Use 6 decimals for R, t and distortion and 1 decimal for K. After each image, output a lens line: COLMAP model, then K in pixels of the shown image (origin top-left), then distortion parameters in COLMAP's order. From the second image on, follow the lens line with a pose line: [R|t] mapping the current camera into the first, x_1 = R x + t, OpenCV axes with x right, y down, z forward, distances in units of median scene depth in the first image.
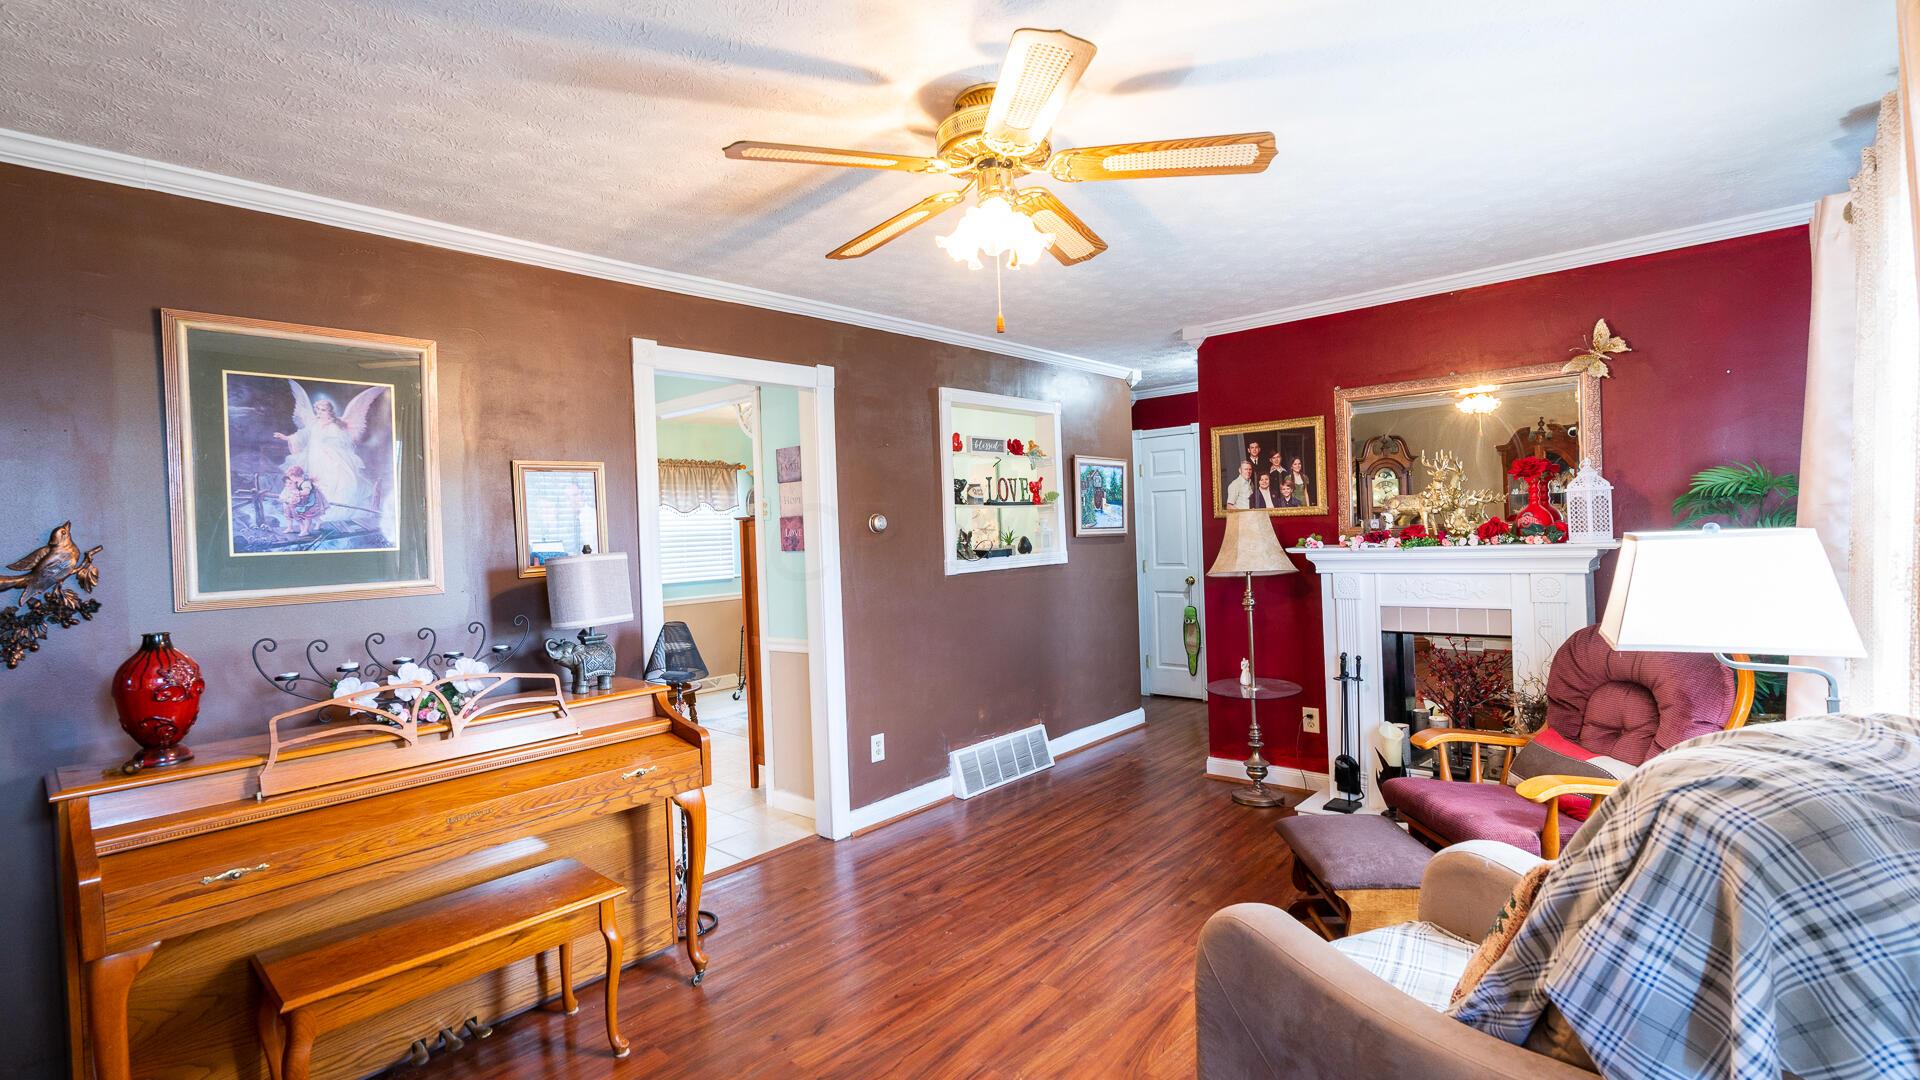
lens RADIAL K [[864.9, 0, 960.0], [0, 864.9, 540.0], [0, 0, 1]] dist [-0.018567, 0.010232]
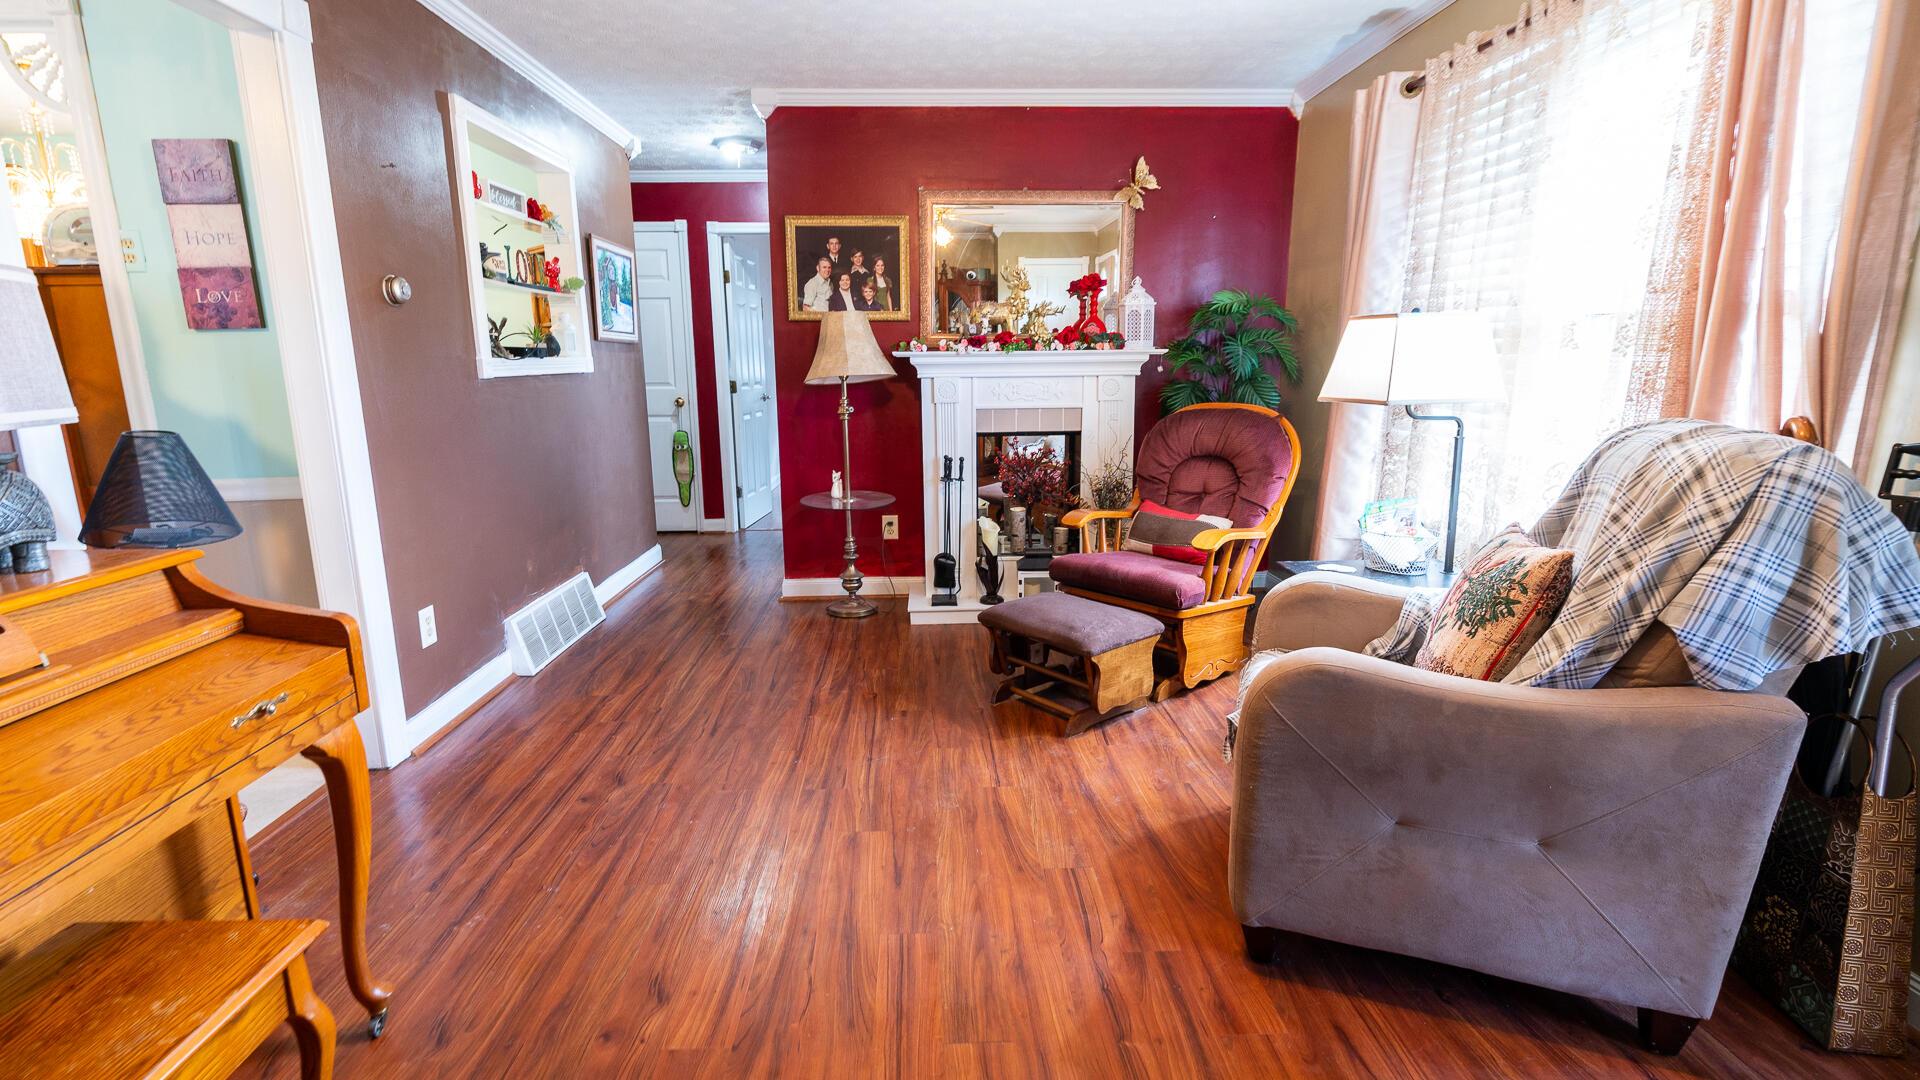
lens RADIAL K [[864.9, 0, 960.0], [0, 864.9, 540.0], [0, 0, 1]] dist [-0.018567, 0.010232]
pose [[0.723729, -0.111477, 0.681020, -0.241159], [-0.010685, 0.984938, 0.172580, 0.047780], [-0.690001, -0.132178, 0.711637, 0.220392]]
